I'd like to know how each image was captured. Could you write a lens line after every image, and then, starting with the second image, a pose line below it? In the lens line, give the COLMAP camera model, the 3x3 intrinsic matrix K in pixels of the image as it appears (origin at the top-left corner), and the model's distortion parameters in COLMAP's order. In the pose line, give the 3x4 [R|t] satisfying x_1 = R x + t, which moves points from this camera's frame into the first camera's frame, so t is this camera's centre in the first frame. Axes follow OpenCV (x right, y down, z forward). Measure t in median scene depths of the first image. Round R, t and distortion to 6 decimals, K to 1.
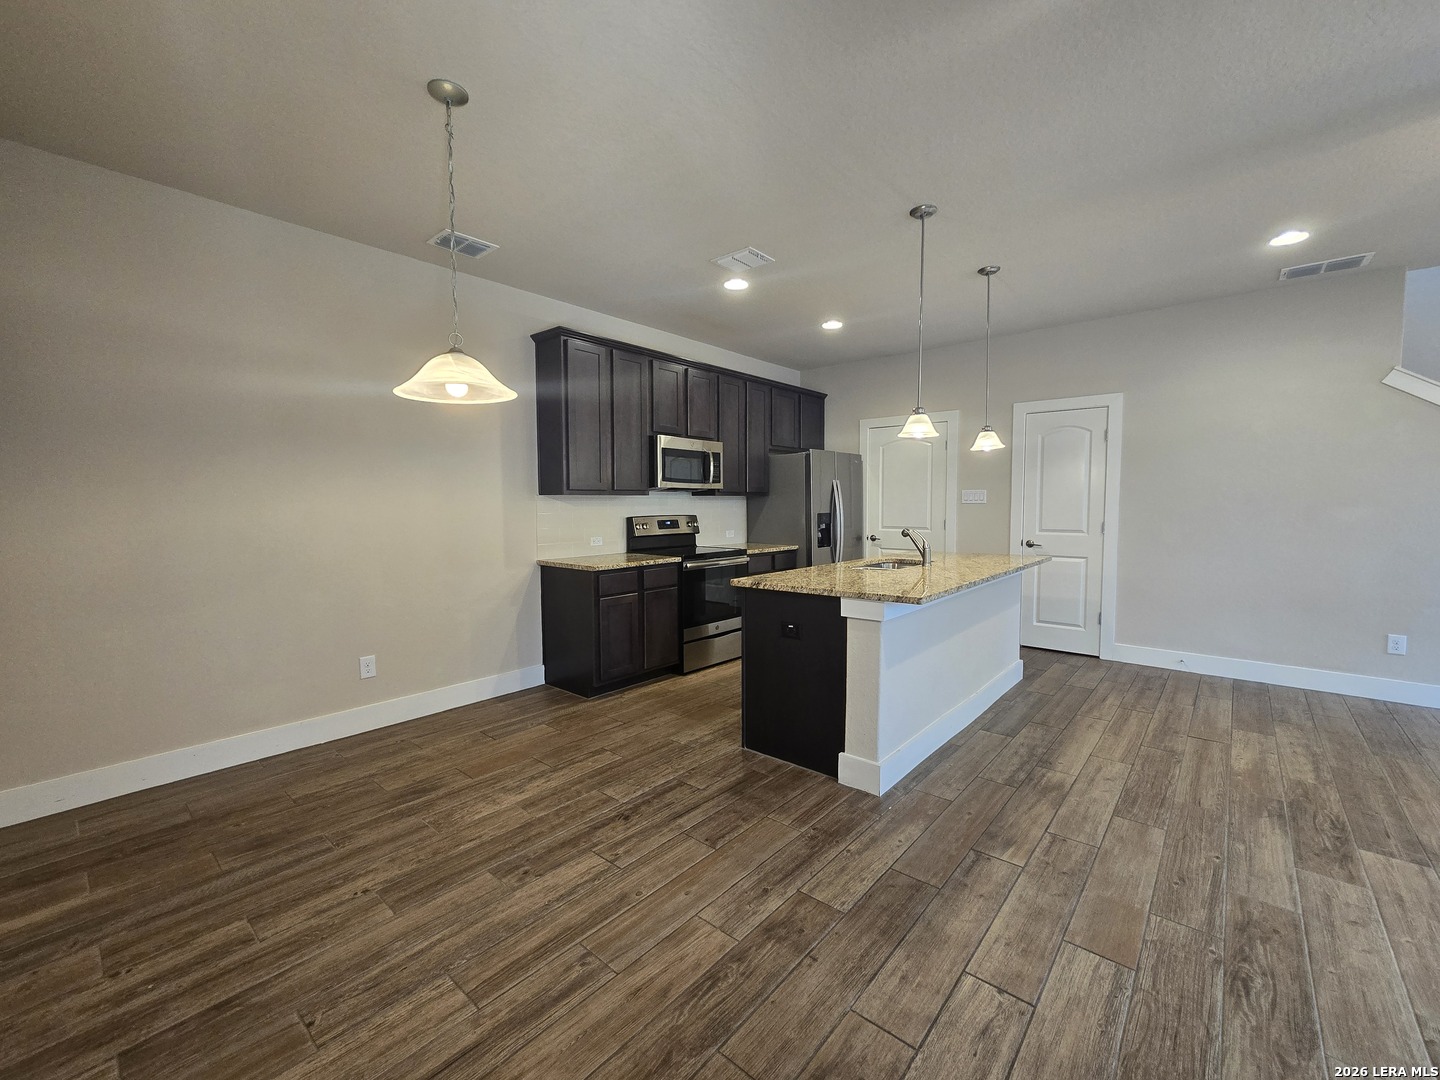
lens RADIAL K [[593.6, 0, 733.3], [0, 593.6, 543.7], [0, 0, 1]] dist [-0.002373, 0.002102]
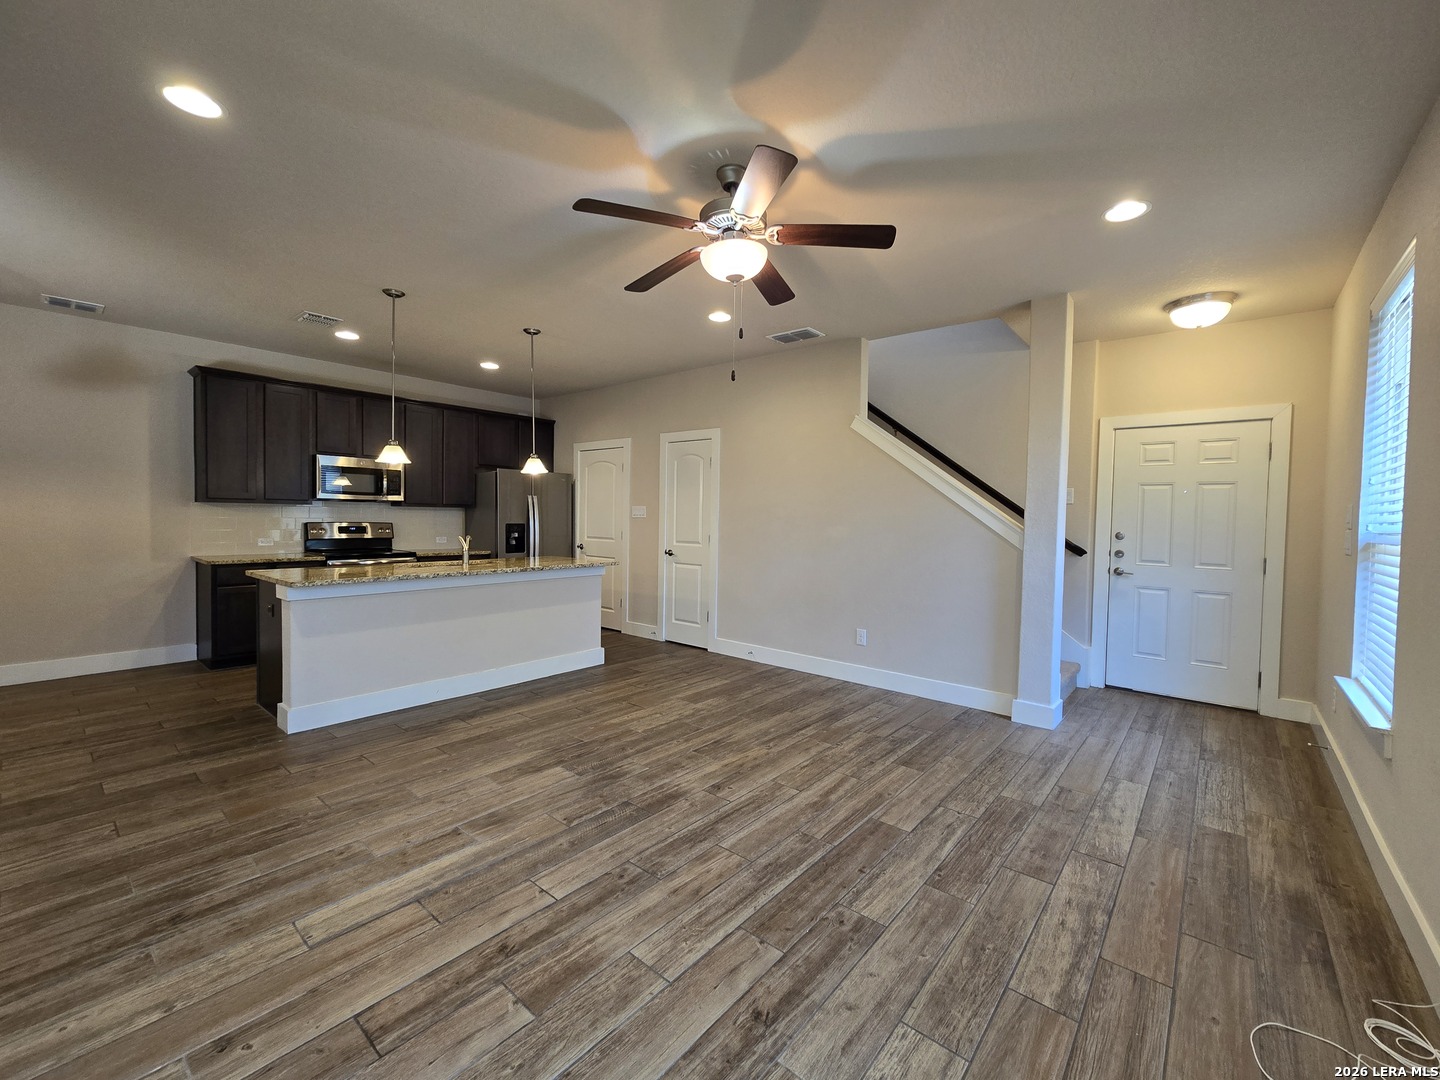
lens RADIAL K [[593.6, 0, 737.8], [0, 593.6, 537.1], [0, 0, 1]] dist [-0.002373, 0.002102]
pose [[0.999648, 0.020897, 0.016342, 0.848365], [-0.020342, 0.999236, -0.033372, 0.007364], [-0.017027, 0.033028, 0.999309, -0.246286]]
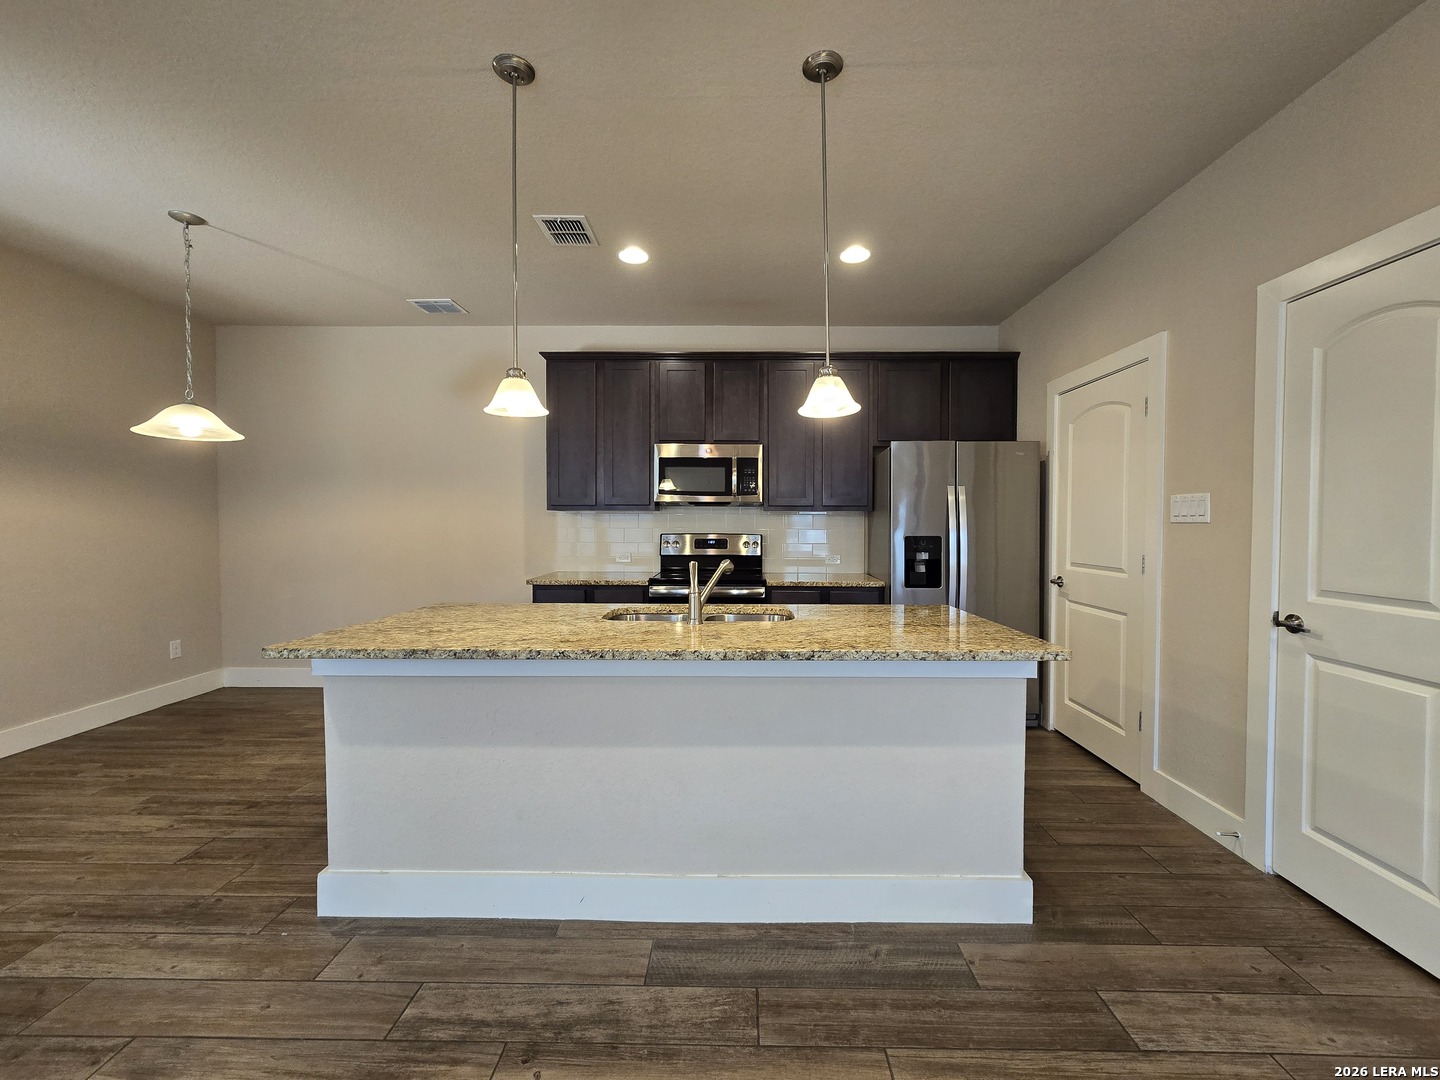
lens RADIAL K [[593.6, 0, 732.2], [0, 593.6, 535.6], [0, 0, 1]] dist [-0.002373, 0.002102]
pose [[0.637651, 0.023815, -0.769957, 0.780769], [-0.060123, 0.998012, -0.018923, -0.039808], [0.767976, 0.058359, 0.637815, 0.625429]]
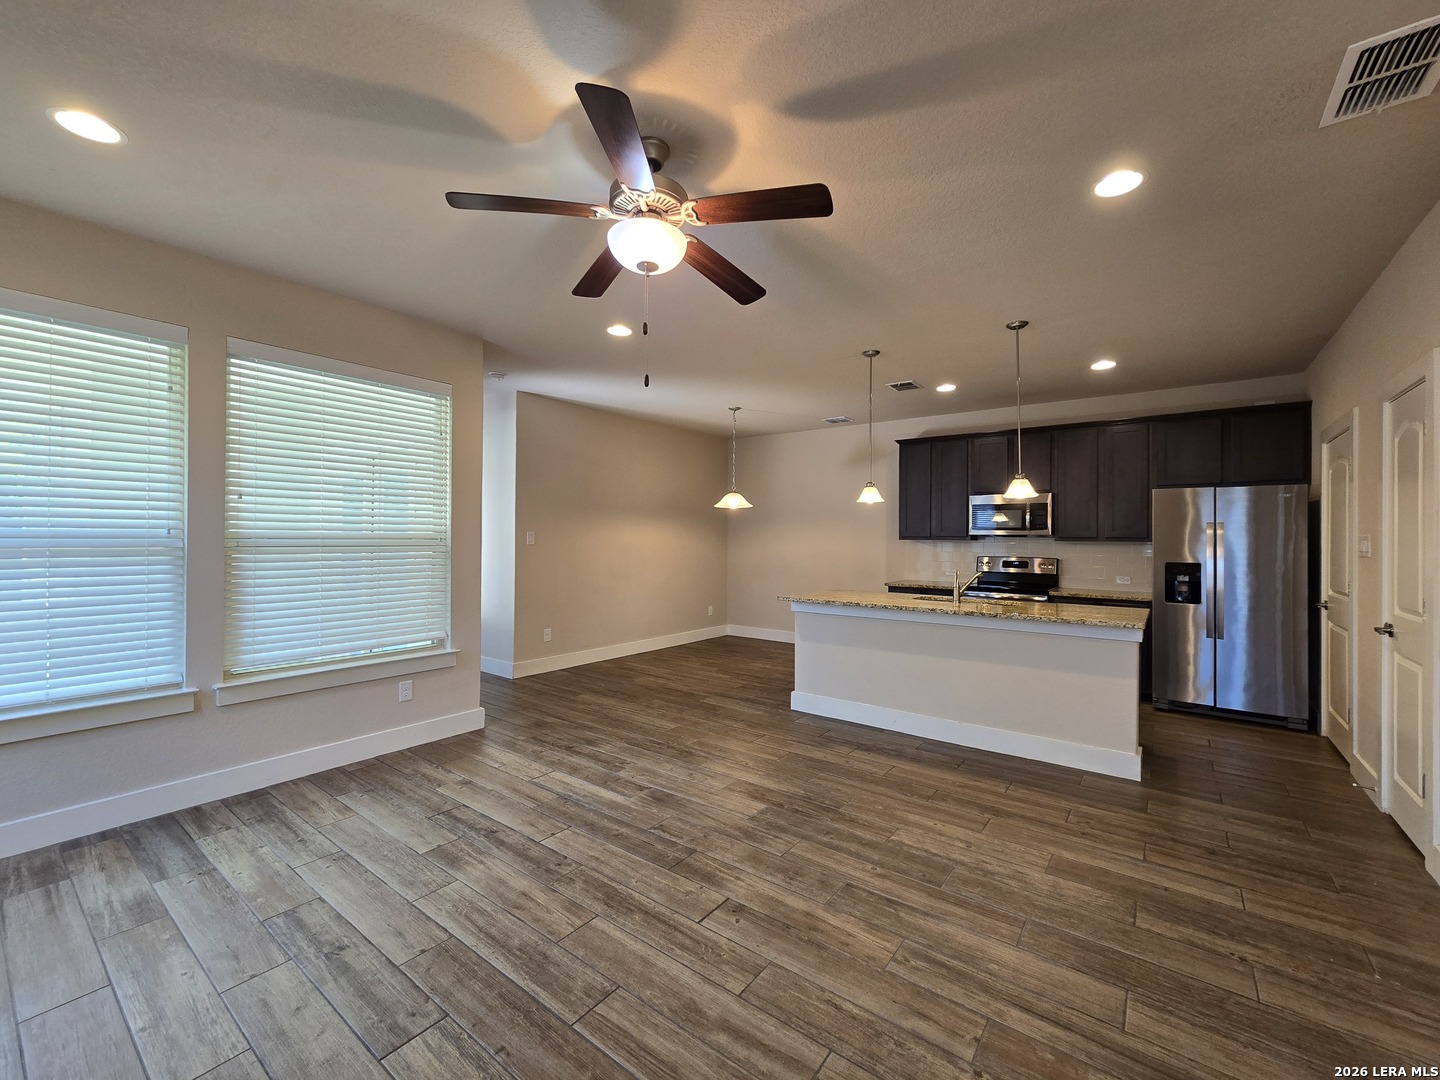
lens RADIAL K [[593.6, 0, 730.1], [0, 593.6, 537.1], [0, 0, 1]] dist [-0.002373, 0.002102]
pose [[0.063829, 0.001569, -0.997960, 1.413182], [-0.078832, 0.996882, -0.003475, -0.050815], [0.994842, 0.078893, 0.063754, 0.460104]]
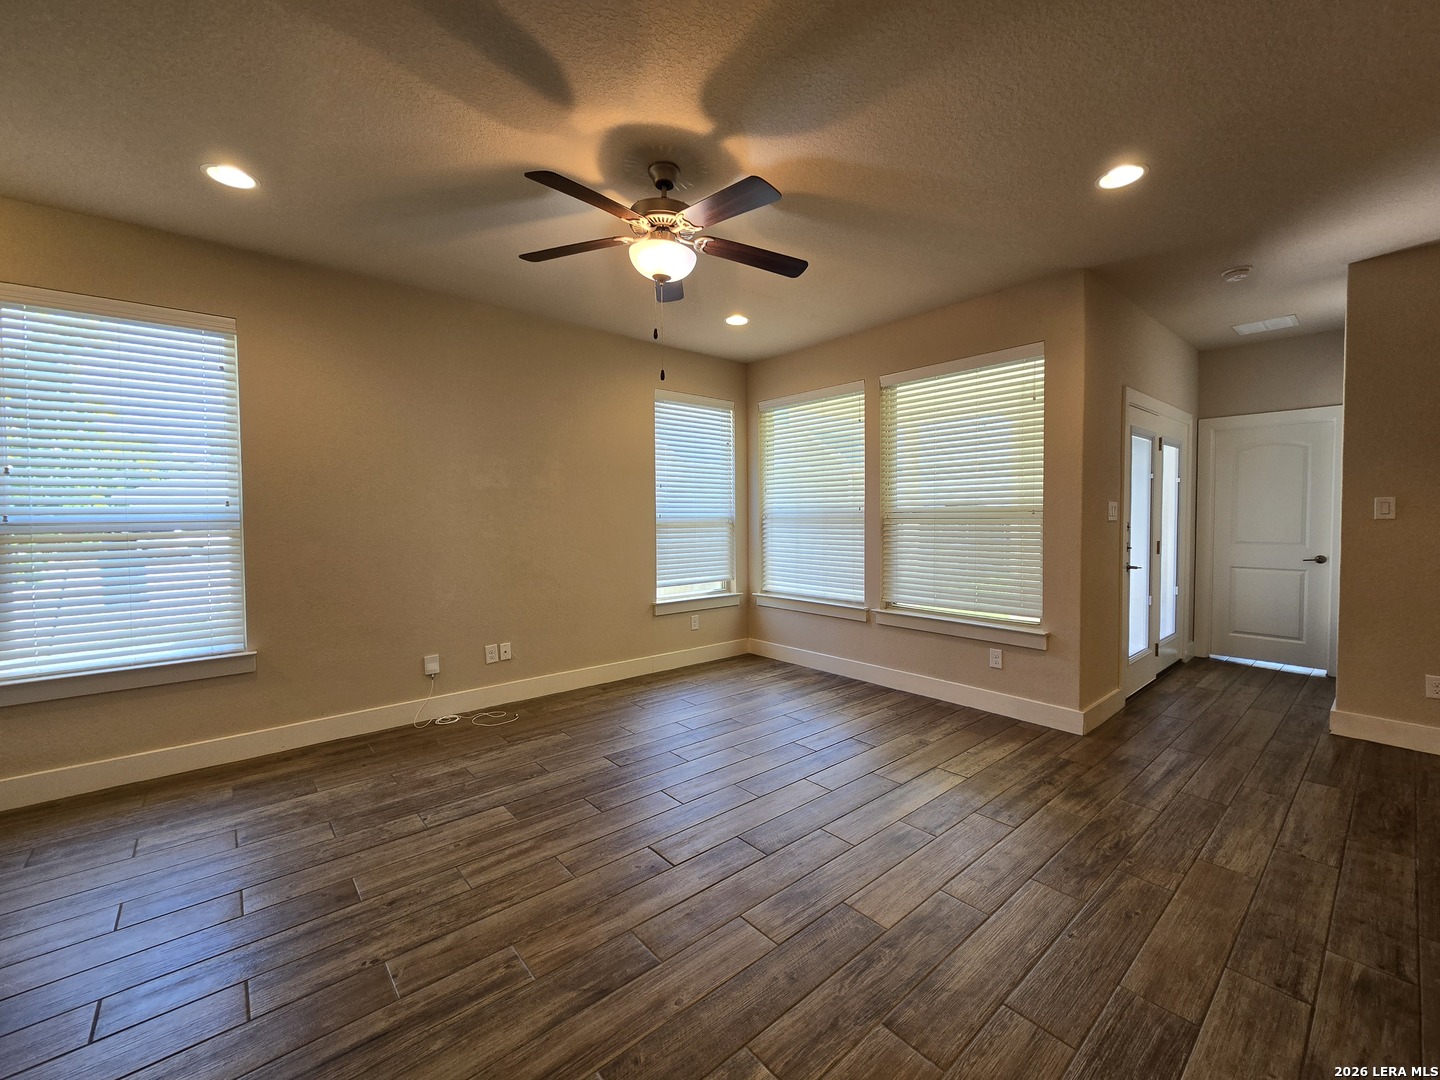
lens RADIAL K [[593.6, 0, 736.0], [0, 593.6, 535.6], [0, 0, 1]] dist [-0.002373, 0.002102]
pose [[-0.989461, 0.005275, 0.144702, 0.672780], [0.020434, 0.994422, 0.103474, -0.082380], [-0.143349, 0.105340, -0.984050, 1.065801]]
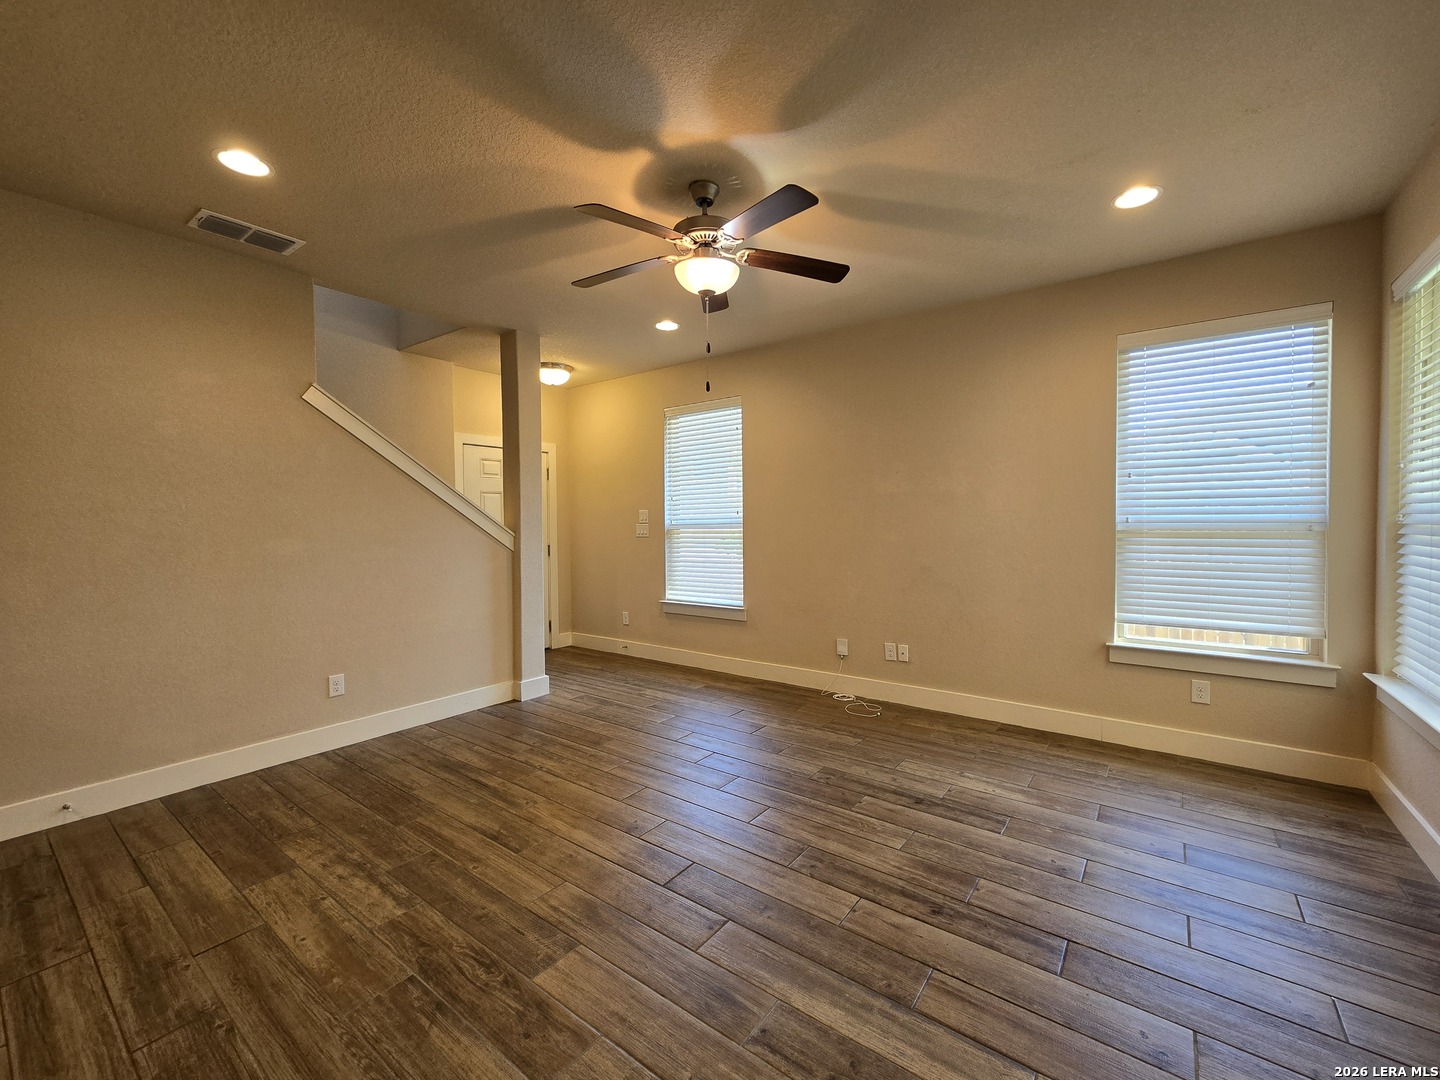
lens RADIAL K [[593.6, 0, 728.5], [0, 593.6, 536.5], [0, 0, 1]] dist [-0.002373, 0.002102]
pose [[-0.066560, -0.021041, 0.997561, 0.160945], [0.080013, 0.996445, 0.026356, -0.037816], [-0.994569, 0.081572, -0.064640, 0.440021]]
